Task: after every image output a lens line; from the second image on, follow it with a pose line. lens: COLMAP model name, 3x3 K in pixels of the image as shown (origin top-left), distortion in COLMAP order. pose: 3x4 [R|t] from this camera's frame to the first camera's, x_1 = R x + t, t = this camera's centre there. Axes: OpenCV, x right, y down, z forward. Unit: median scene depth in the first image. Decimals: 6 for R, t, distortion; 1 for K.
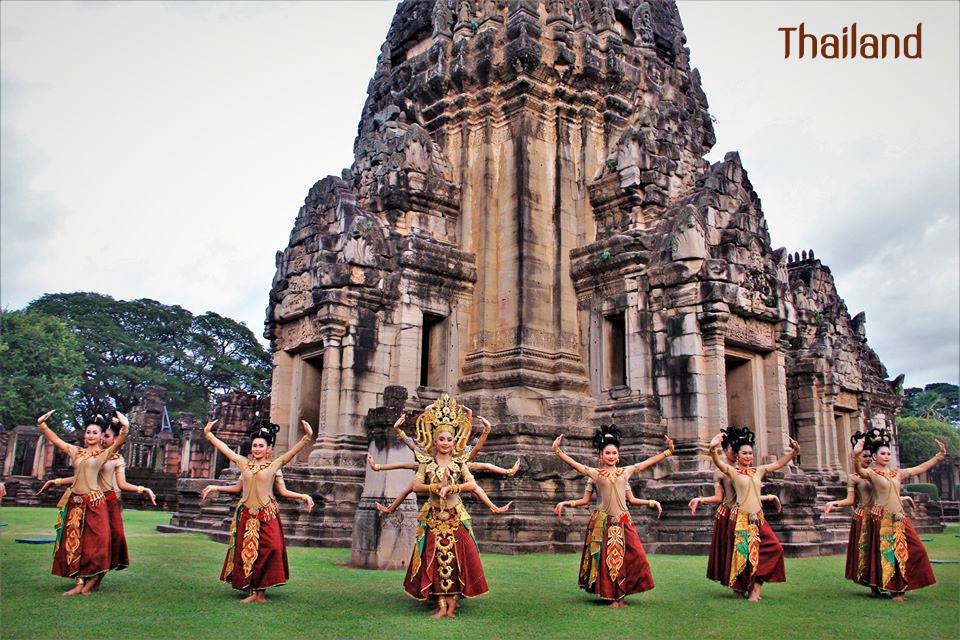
lens RADIAL K [[796.4, 0, 480.0], [0, 796.4, 320.0], [0, 0, 1]] dist [-0.184413, 0.157872]
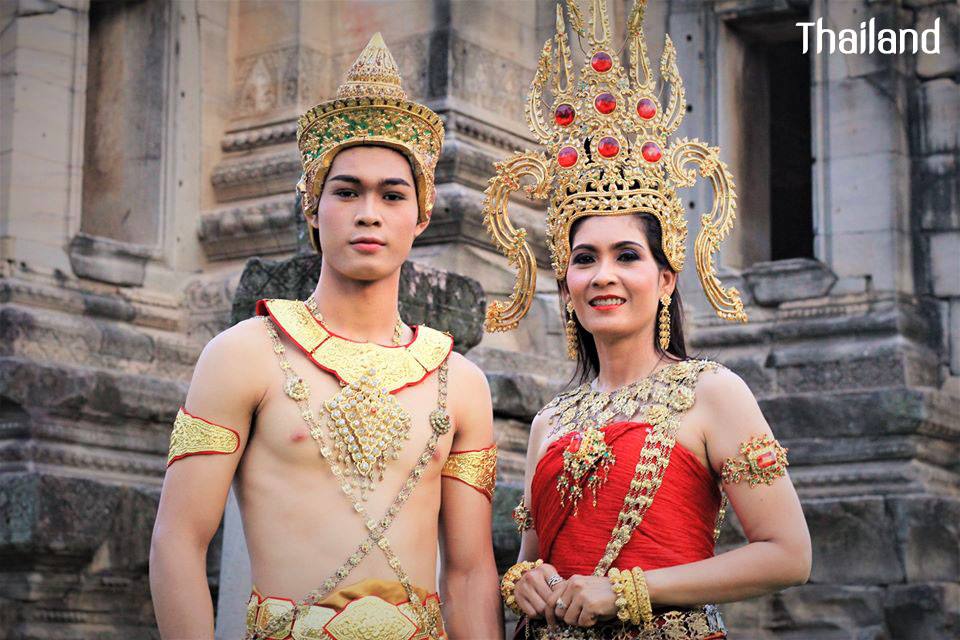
lens RADIAL K [[2293.0, 0, 496.7], [0, 2293.0, 355.9], [0, 0, 1]] dist [-0.085767, 0.070568]
pose [[0.962730, 0.026921, 0.269123, -0.148565], [-0.054009, 0.994129, 0.093760, 0.045292], [-0.265019, -0.104801, 0.958531, 0.223662]]
